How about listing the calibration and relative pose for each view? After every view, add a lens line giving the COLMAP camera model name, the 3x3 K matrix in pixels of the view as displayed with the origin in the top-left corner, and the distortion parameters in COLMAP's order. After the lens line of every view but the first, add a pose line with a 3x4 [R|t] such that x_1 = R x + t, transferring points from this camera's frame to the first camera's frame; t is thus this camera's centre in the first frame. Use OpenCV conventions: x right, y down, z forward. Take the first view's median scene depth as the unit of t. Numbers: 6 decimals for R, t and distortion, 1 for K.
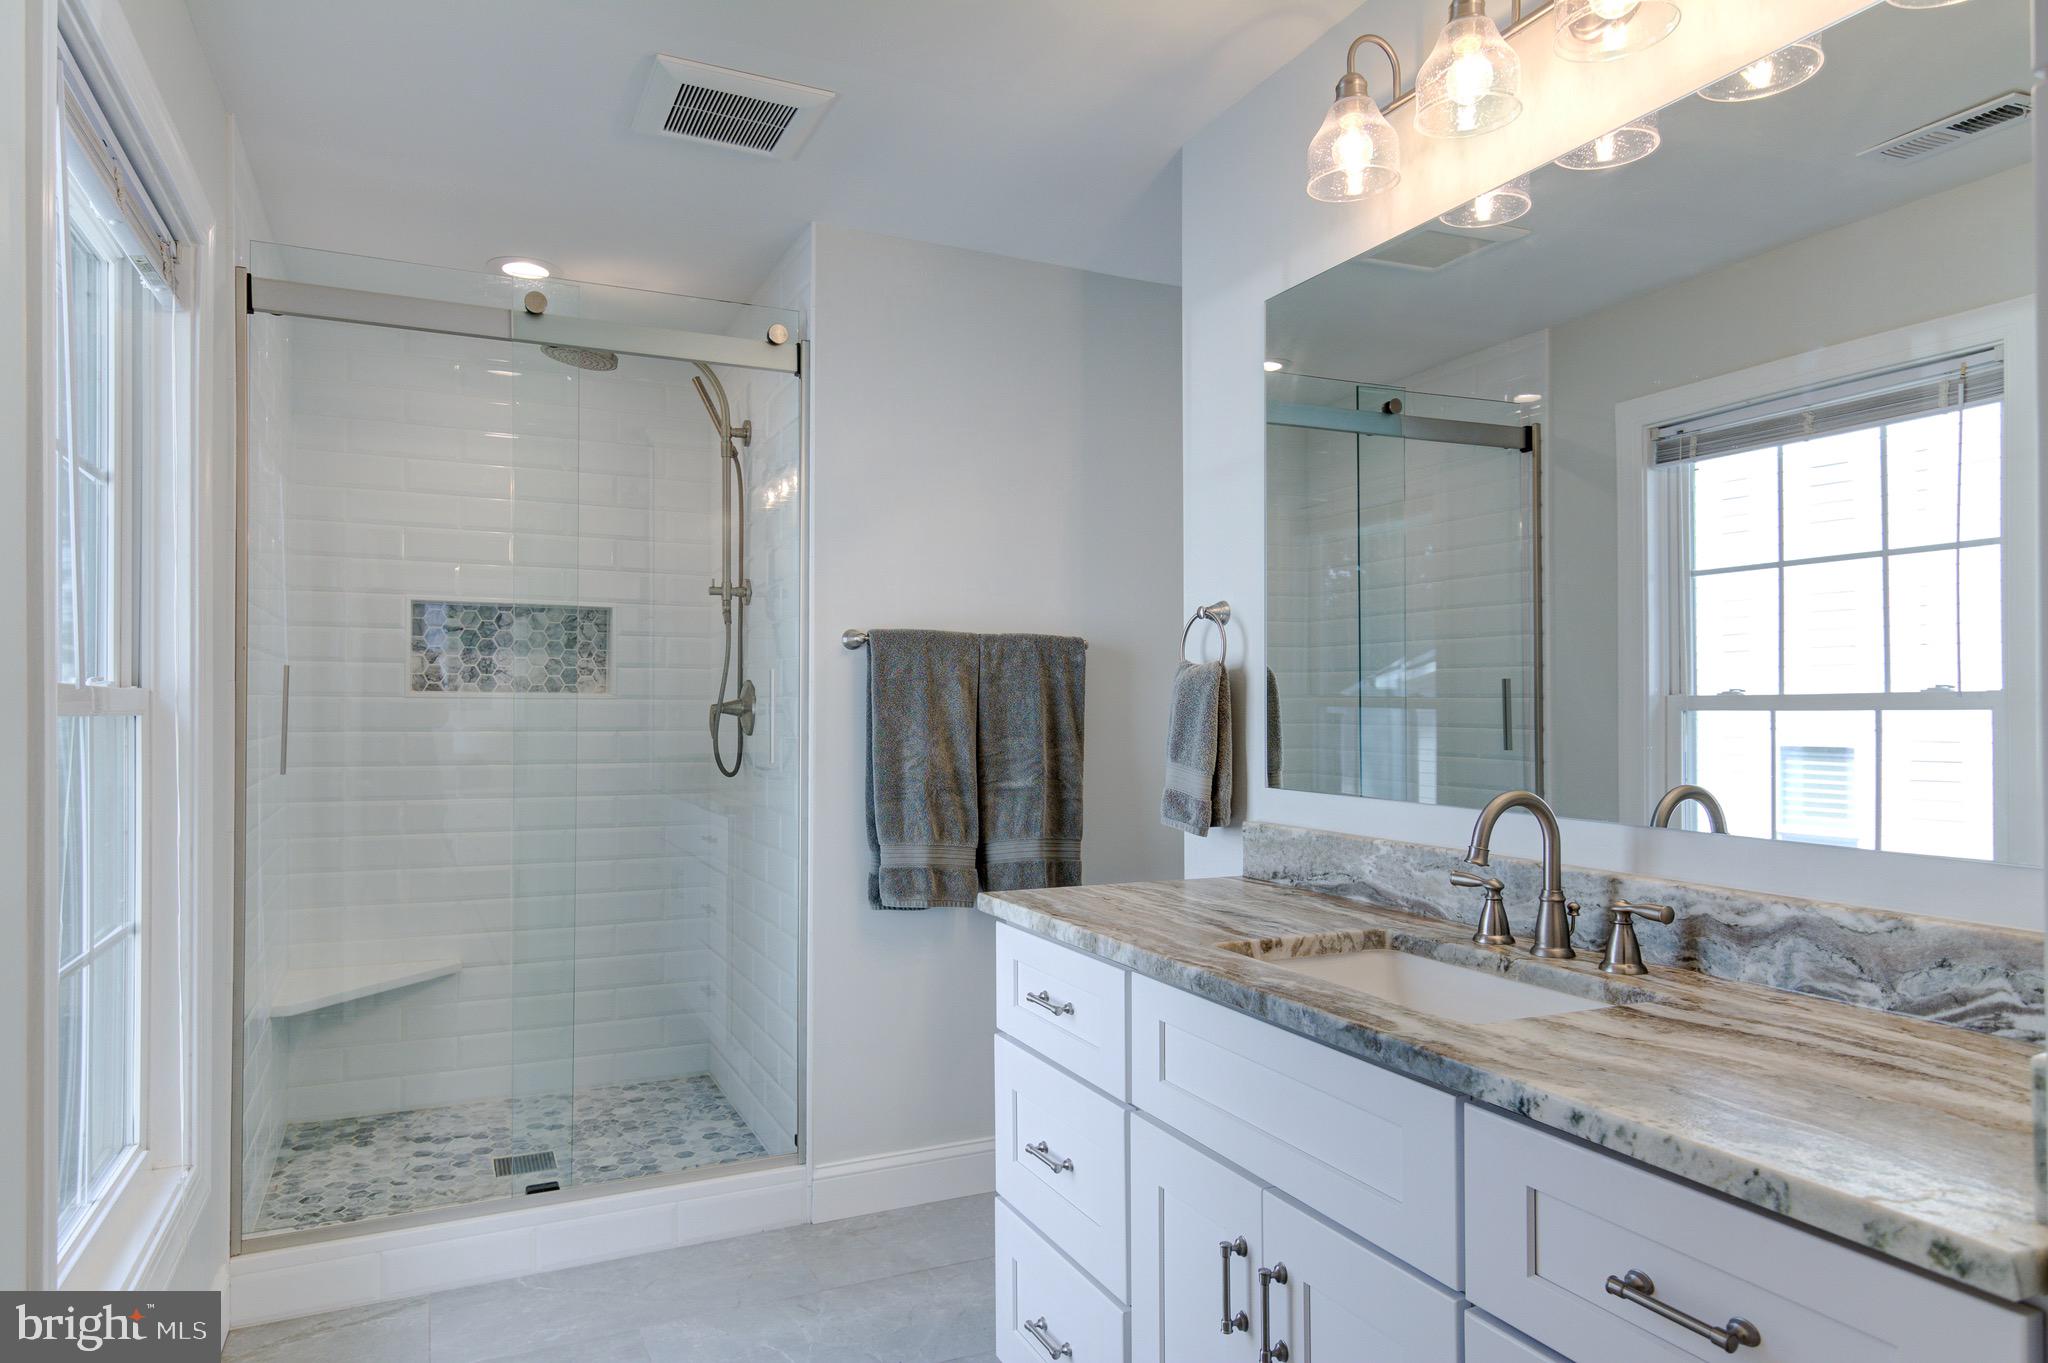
lens RADIAL K [[1270.4, 0, 1012.3], [0, 1270.4, 690.3], [0, 0, 1]] dist [0.032631, -0.030638]
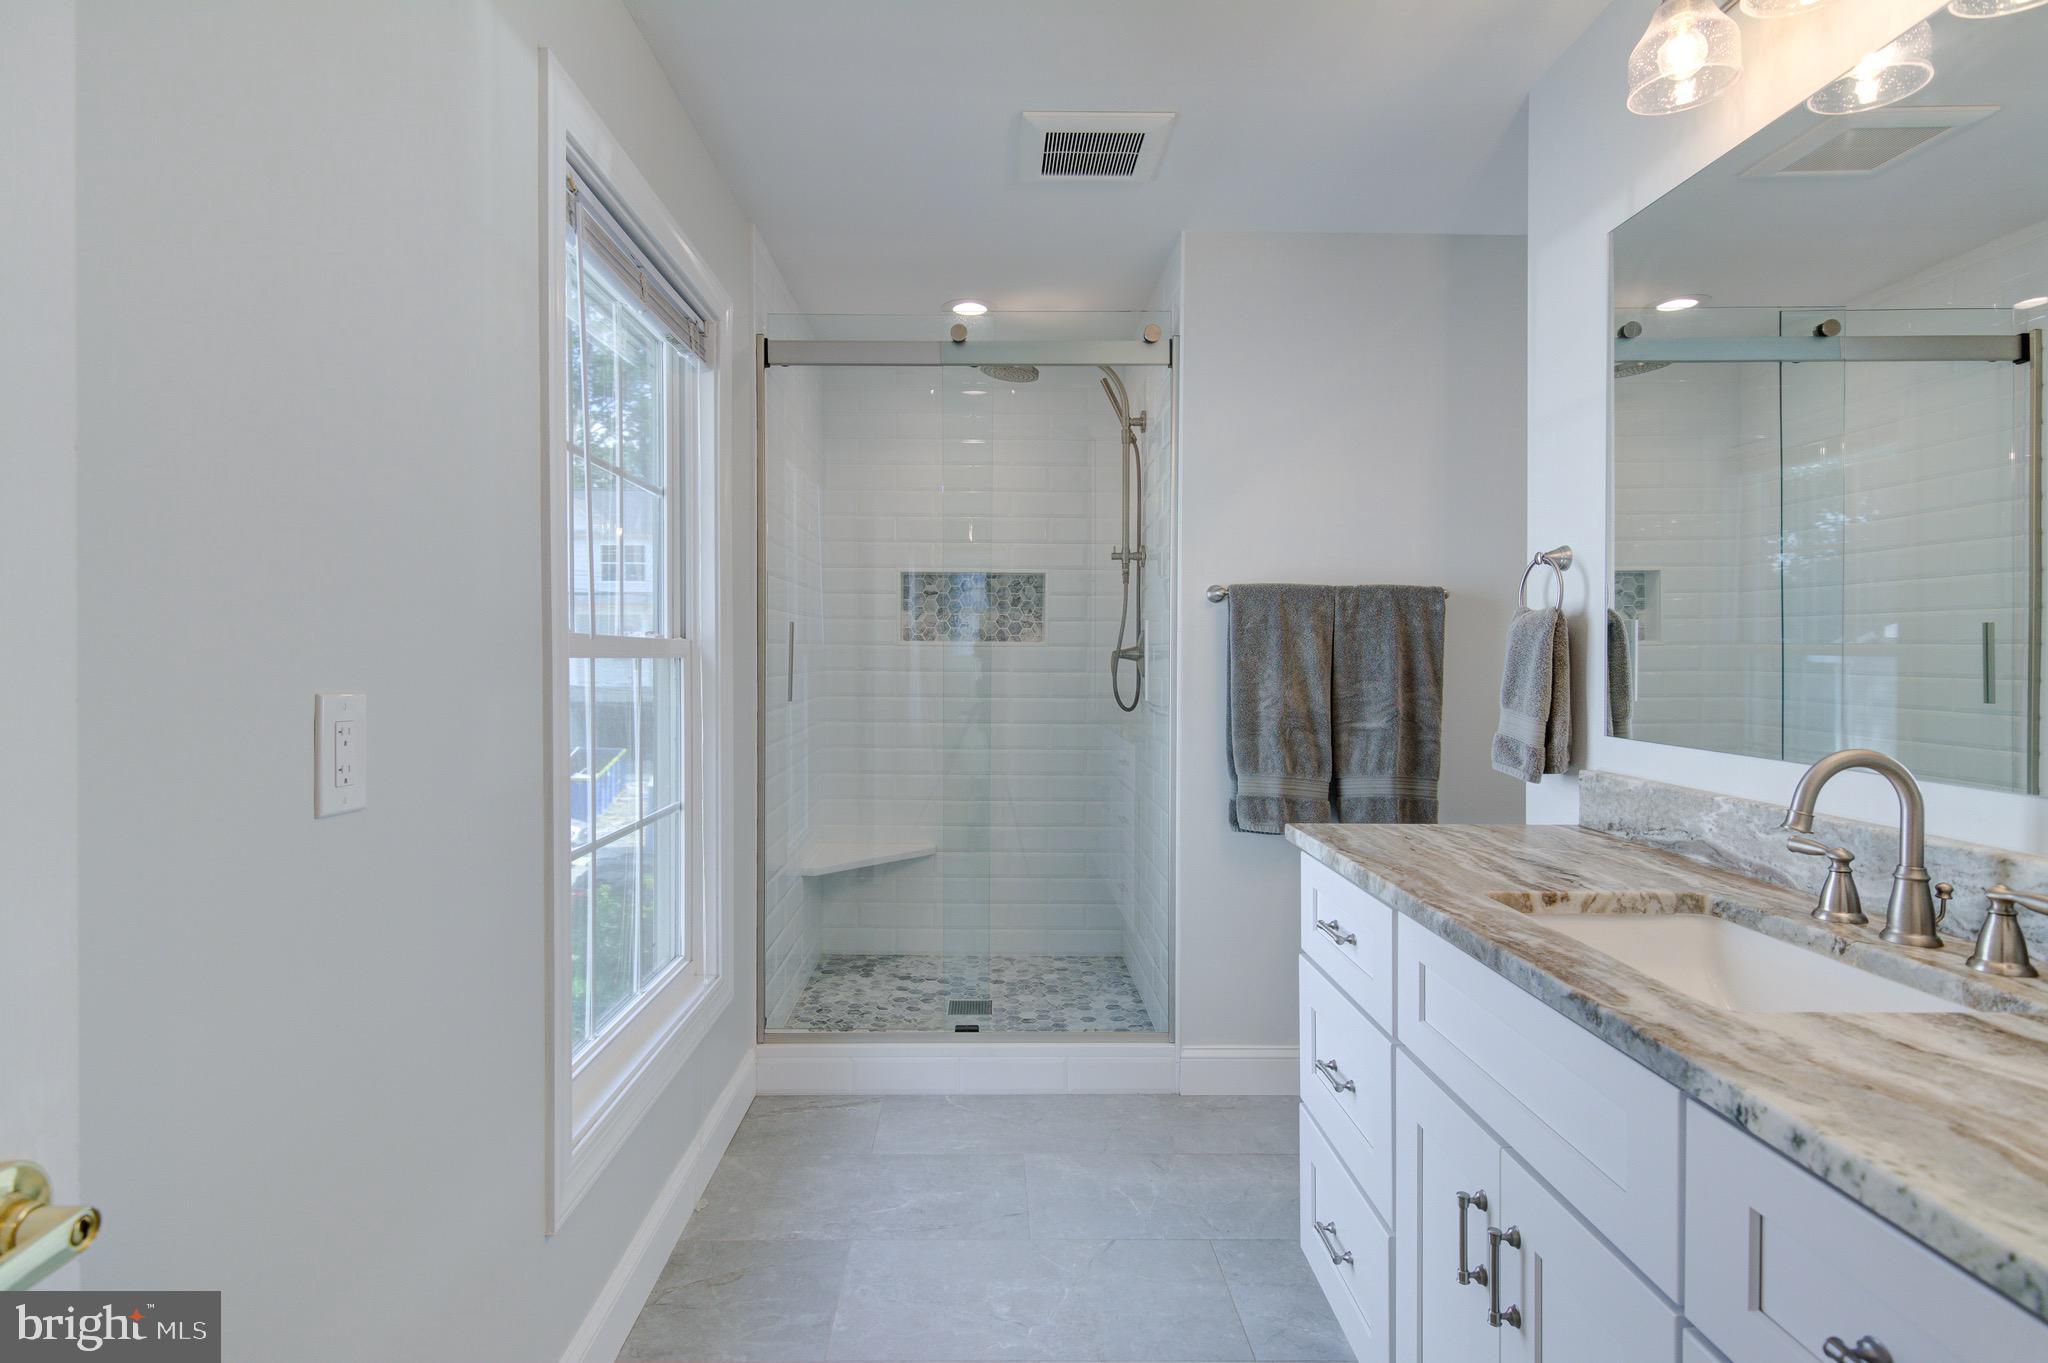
lens RADIAL K [[1055.6, 0, 984.8], [0, 1055.6, 660.5], [0, 0, 1]] dist [0.013413, -0.010671]
pose [[0.906285, 0.004546, -0.422644, 0.109197], [0.003556, 0.999825, 0.018379, 0.002082], [0.422653, -0.018160, 0.906110, 0.066024]]
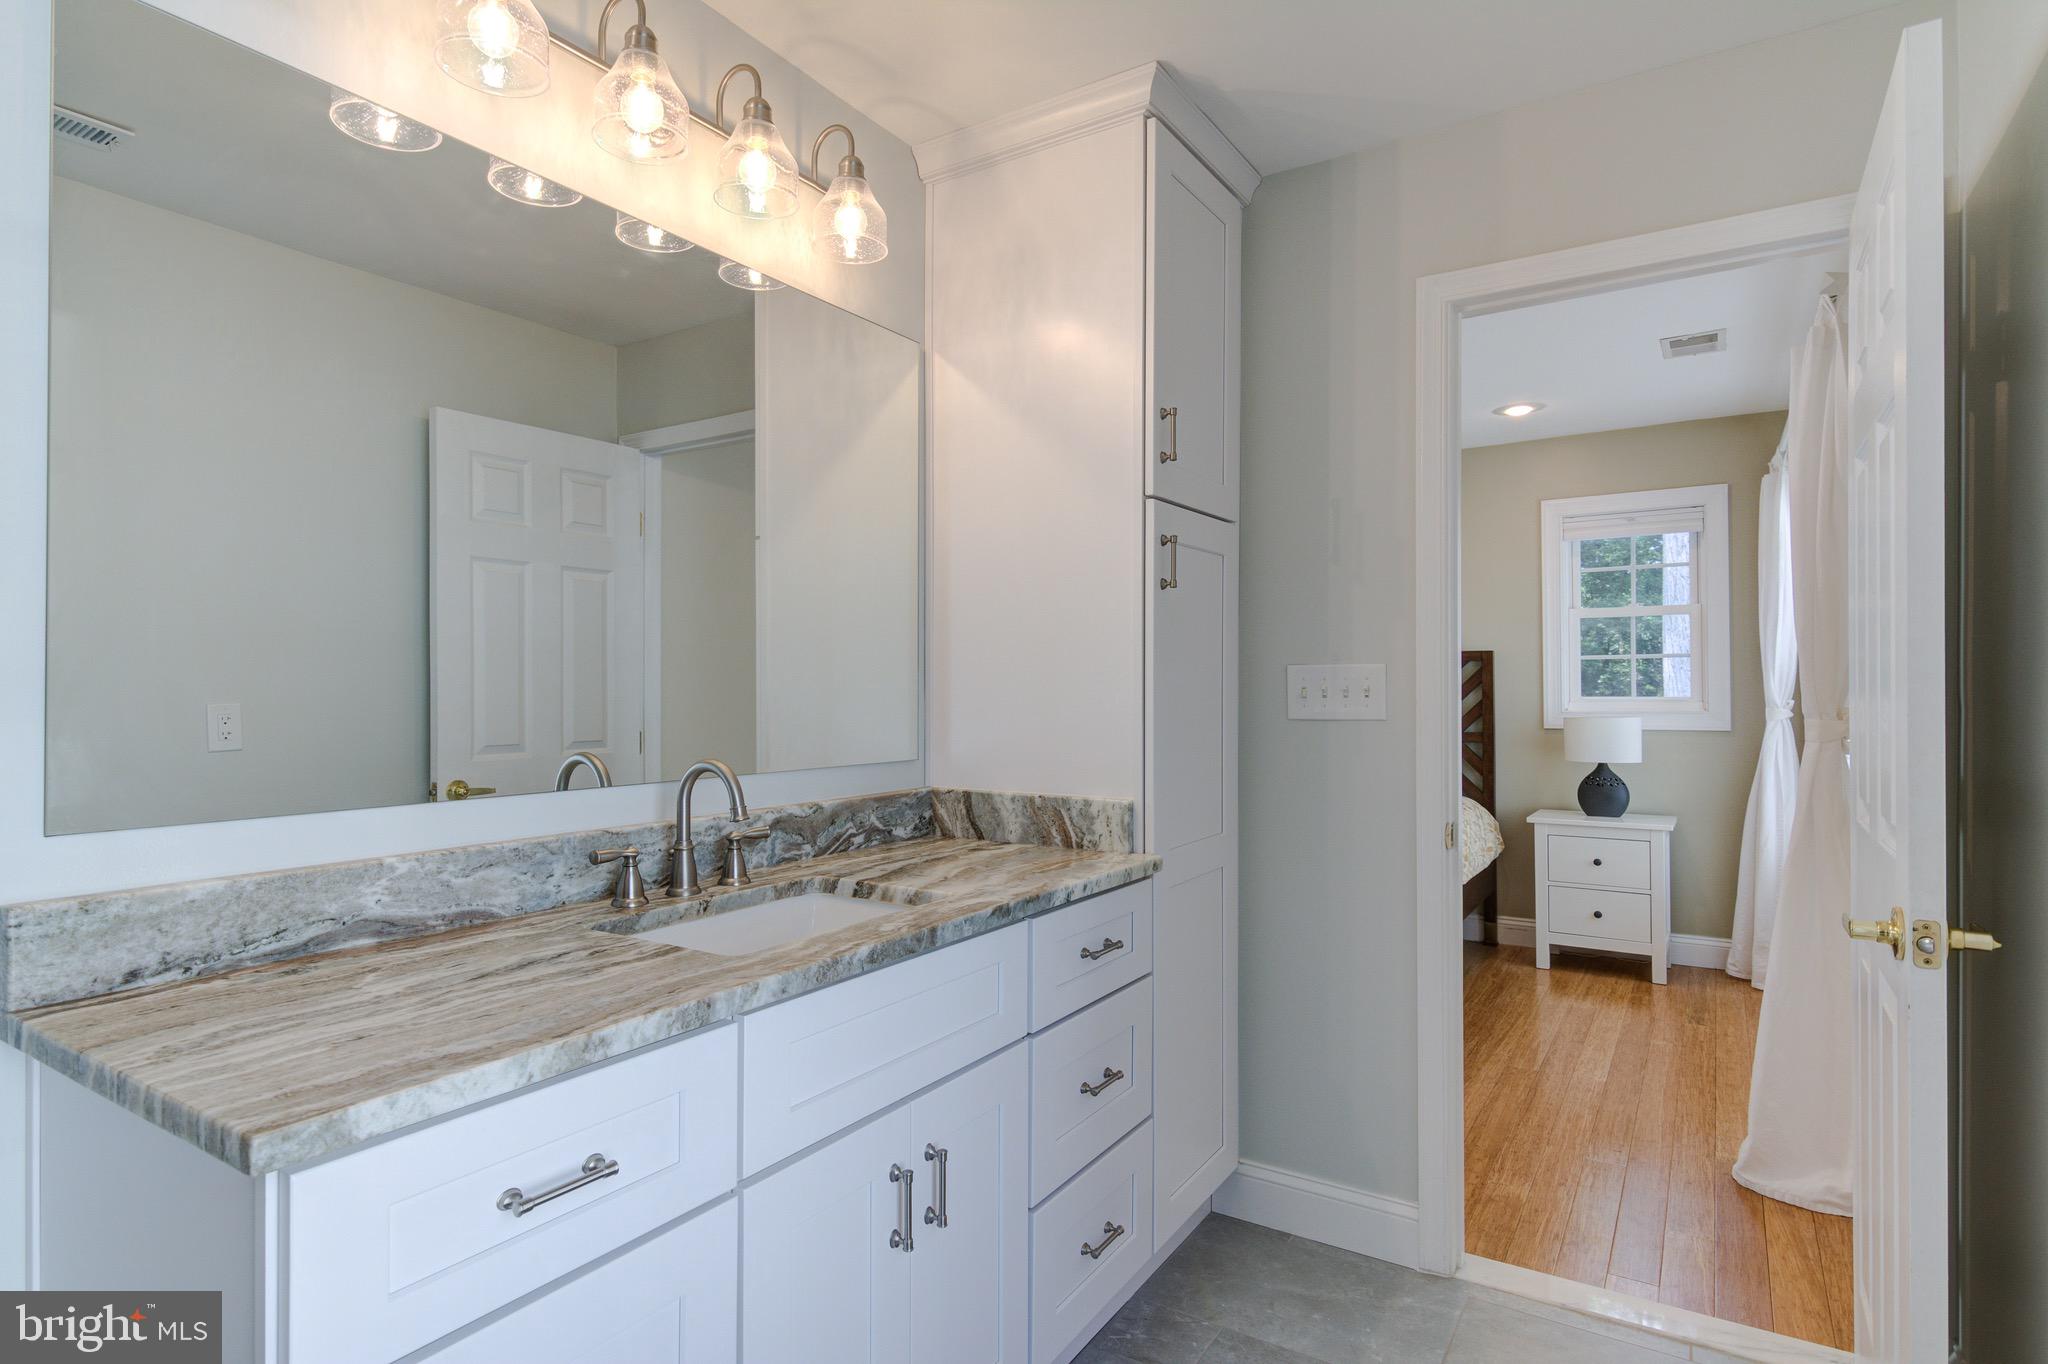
lens RADIAL K [[1047.0, 0, 1024.0], [0, 1047.0, 682.0], [0, 0, 1]] dist [0.010555, -0.000346]
pose [[-0.533455, 0.003996, 0.845819, -0.406995], [-0.009430, 0.999899, -0.010671, 0.009487], [-0.845776, -0.013668, -0.533363, 0.866526]]
